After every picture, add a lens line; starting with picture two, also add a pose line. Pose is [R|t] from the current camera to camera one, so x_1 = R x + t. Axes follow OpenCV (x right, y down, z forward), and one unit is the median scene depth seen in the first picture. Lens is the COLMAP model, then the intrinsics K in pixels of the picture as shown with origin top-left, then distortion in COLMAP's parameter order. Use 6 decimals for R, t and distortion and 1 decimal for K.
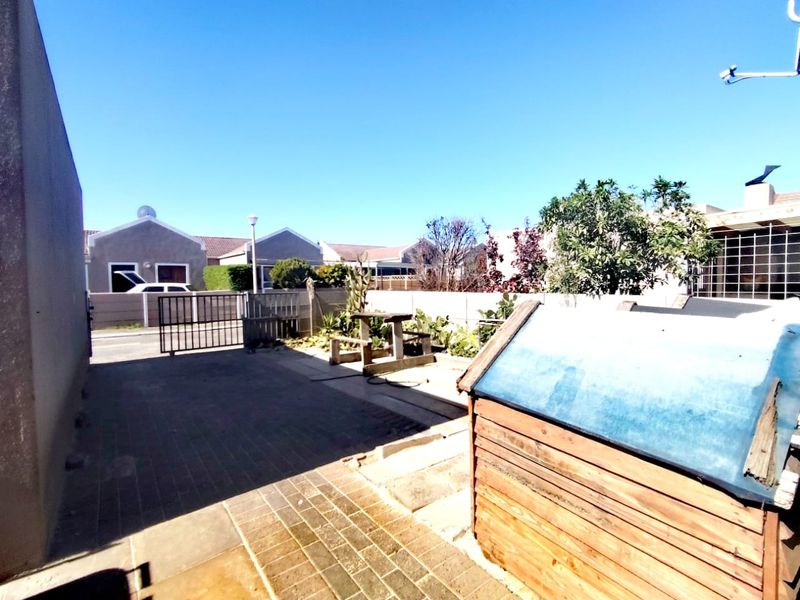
lens RADIAL K [[377.8, 0, 403.4], [0, 377.8, 298.4], [0, 0, 1]] dist [0.001801, 0.000134]
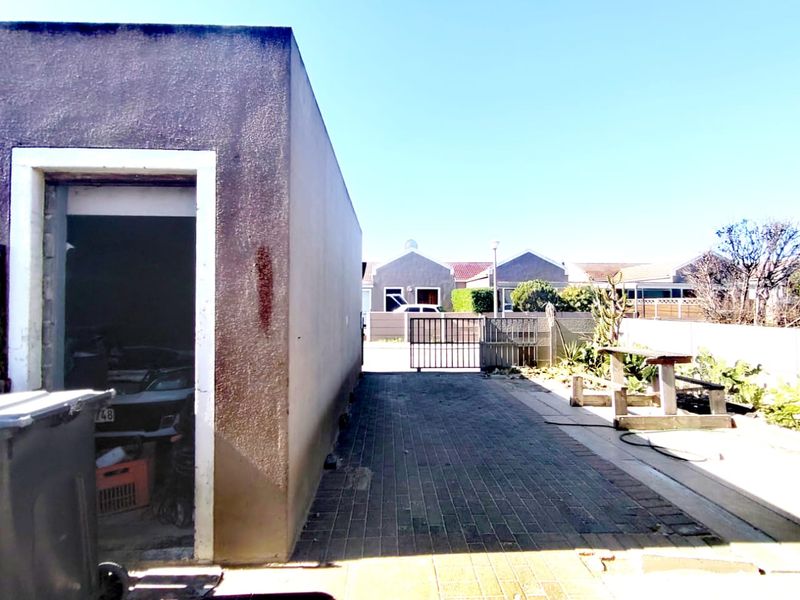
lens RADIAL K [[377.8, 0, 401.7], [0, 377.8, 296.3], [0, 0, 1]] dist [0.001801, 0.000134]
pose [[0.810157, 0.001185, -0.586212, -0.002171], [-0.037506, 0.998054, -0.049817, -0.012181], [0.585012, 0.062345, 0.808624, 0.058395]]
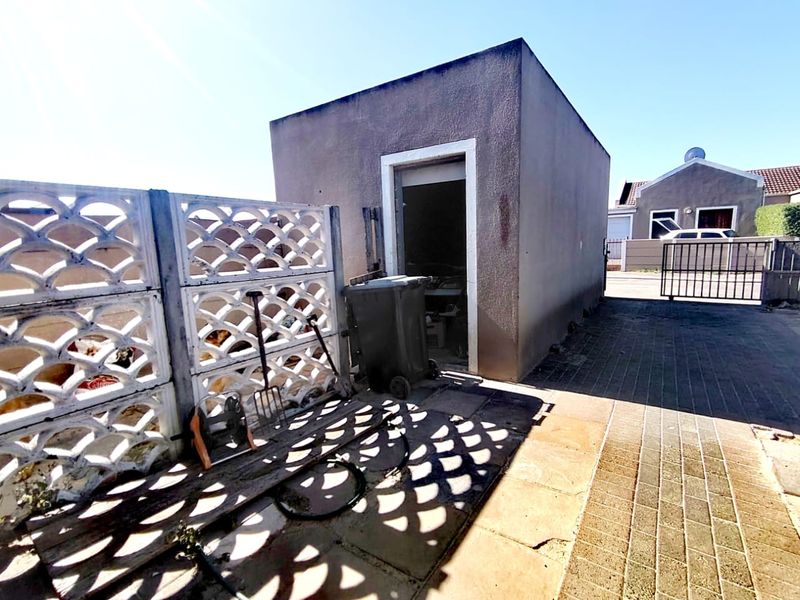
lens RADIAL K [[377.8, 0, 399.9], [0, 377.8, 297.5], [0, 0, 1]] dist [0.001801, 0.000134]
pose [[0.293604, 0.145092, -0.944852, 0.161958], [-0.012101, 0.988899, 0.148096, -0.002973], [0.955850, -0.032048, 0.292101, -0.033584]]
